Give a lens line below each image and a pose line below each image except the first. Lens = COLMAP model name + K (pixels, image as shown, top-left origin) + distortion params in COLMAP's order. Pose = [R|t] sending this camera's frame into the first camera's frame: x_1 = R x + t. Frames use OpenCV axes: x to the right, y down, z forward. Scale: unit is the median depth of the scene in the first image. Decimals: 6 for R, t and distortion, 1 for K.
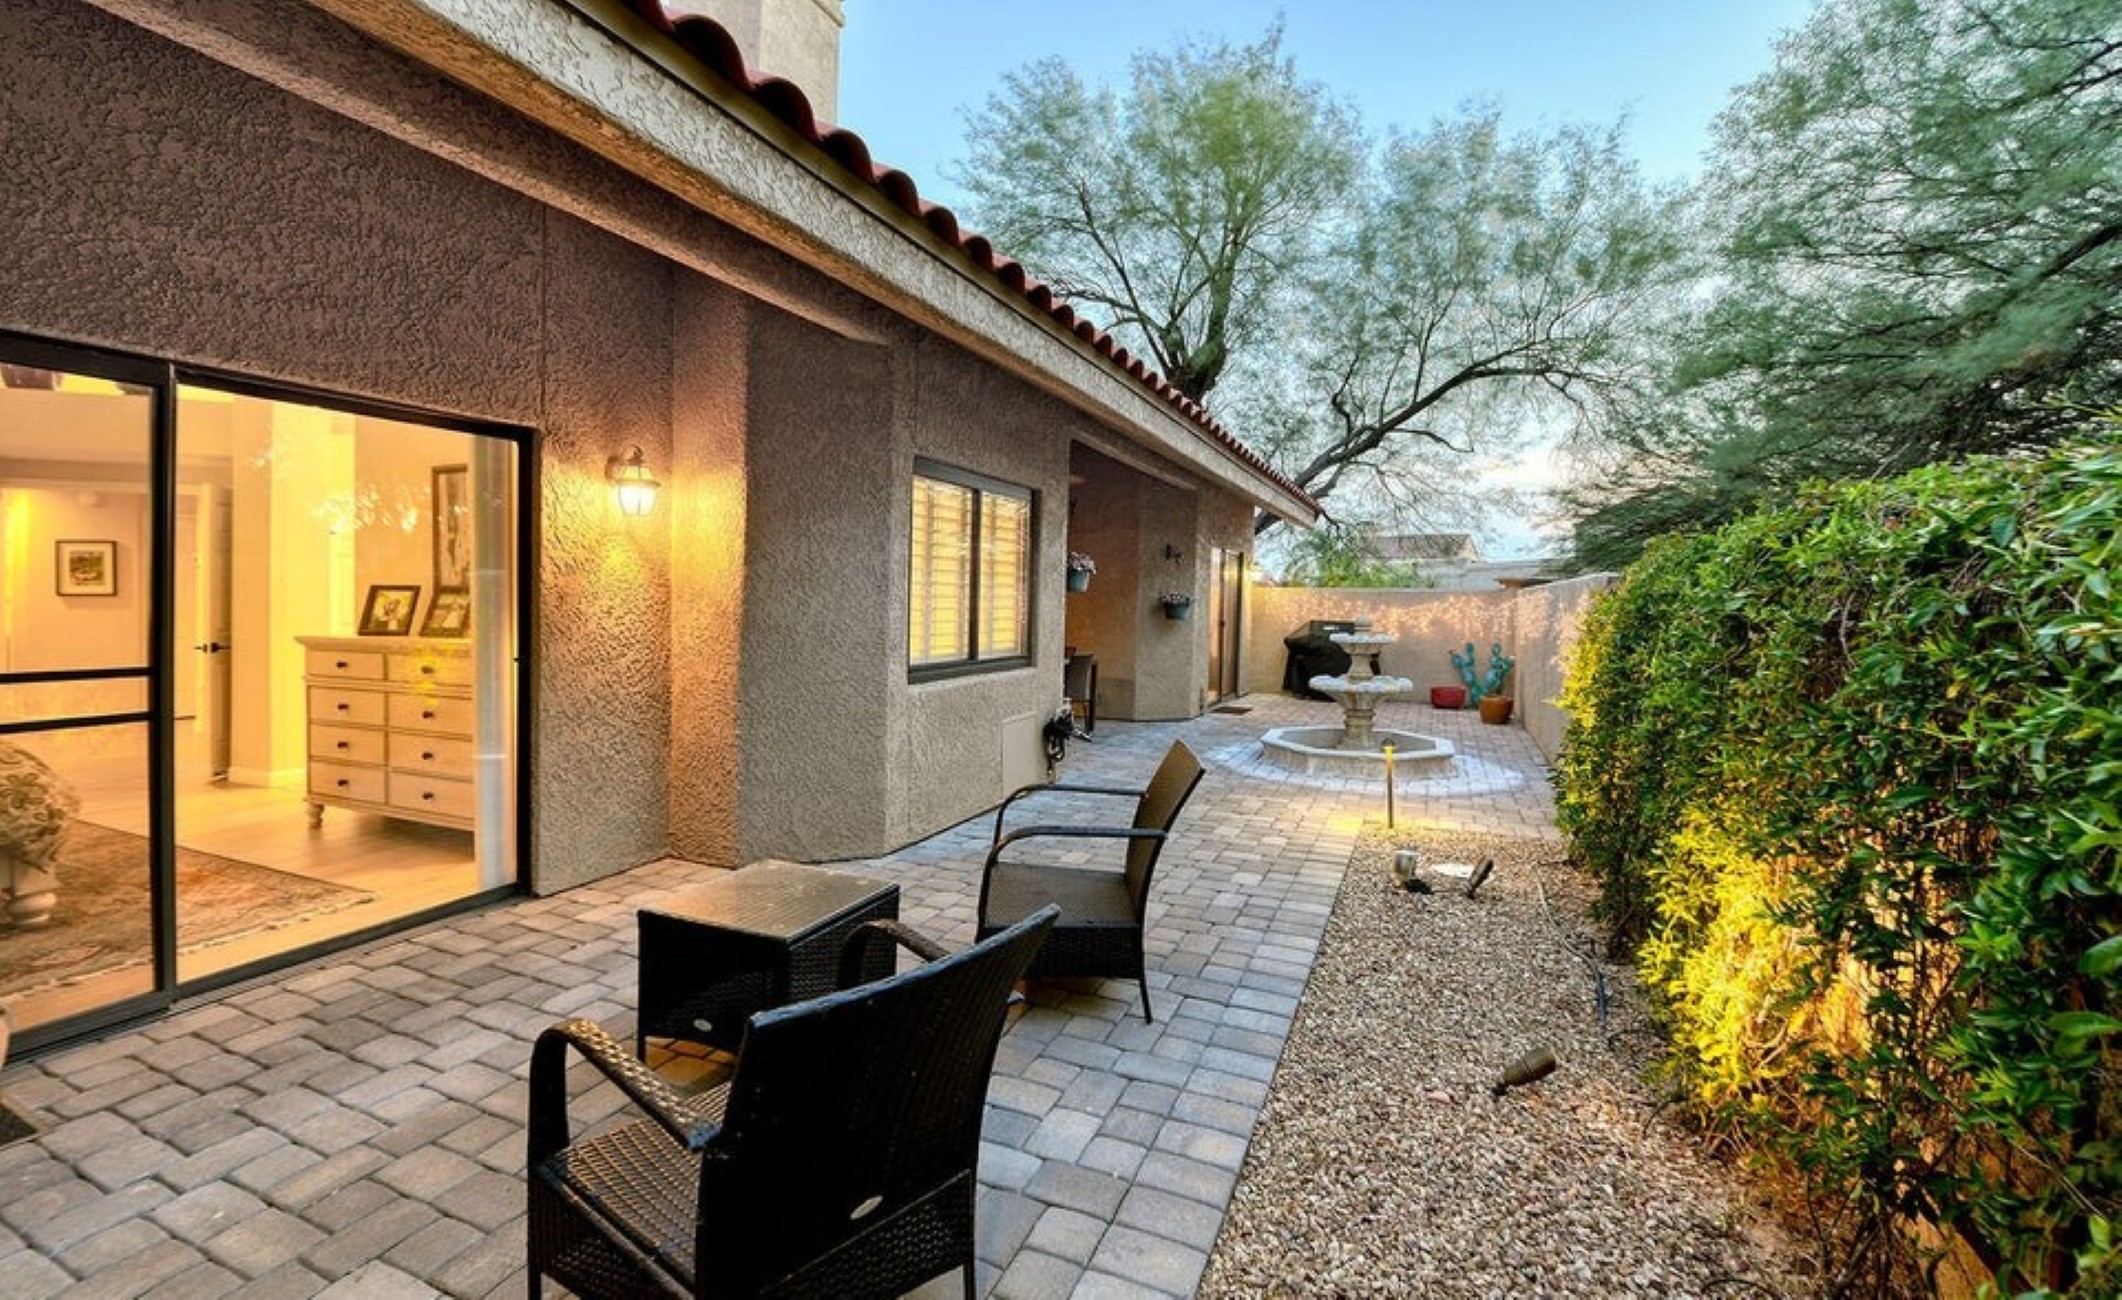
lens RADIAL K [[924.5, 0, 1047.1], [0, 924.5, 644.1], [0, 0, 1]] dist [-0.012869, -0.000360]
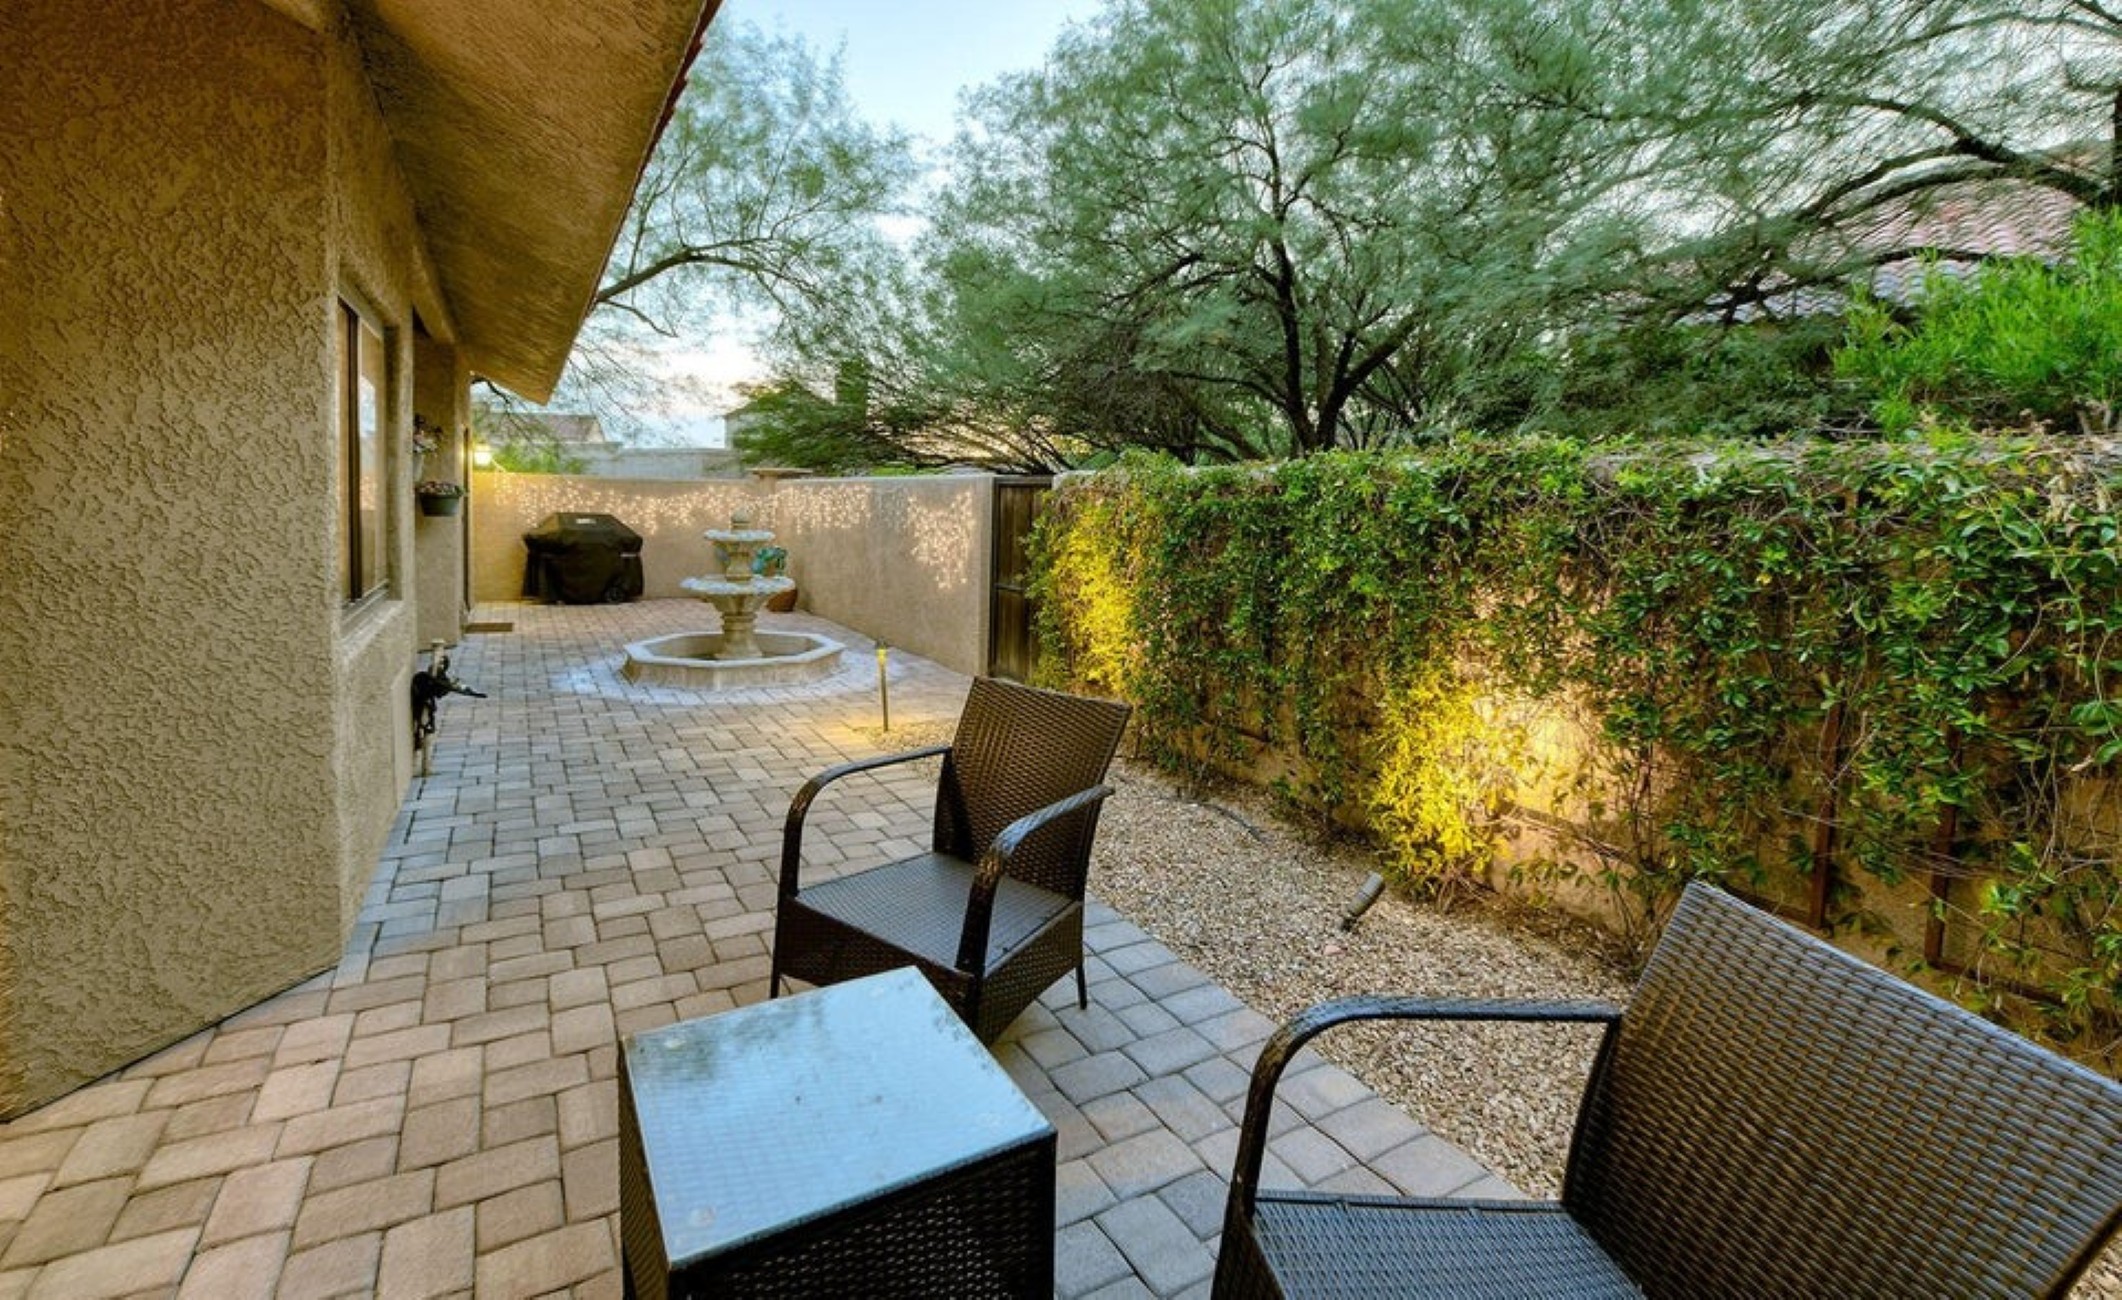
lens RADIAL K [[924.5, 0, 1049.6], [0, 924.5, 580.8], [0, 0, 1]] dist [-0.012869, -0.000360]
pose [[0.592087, -0.073057, 0.802556, -0.192578], [0.026624, 0.997112, 0.071126, -0.016333], [-0.805434, -0.020746, 0.592322, 0.177949]]
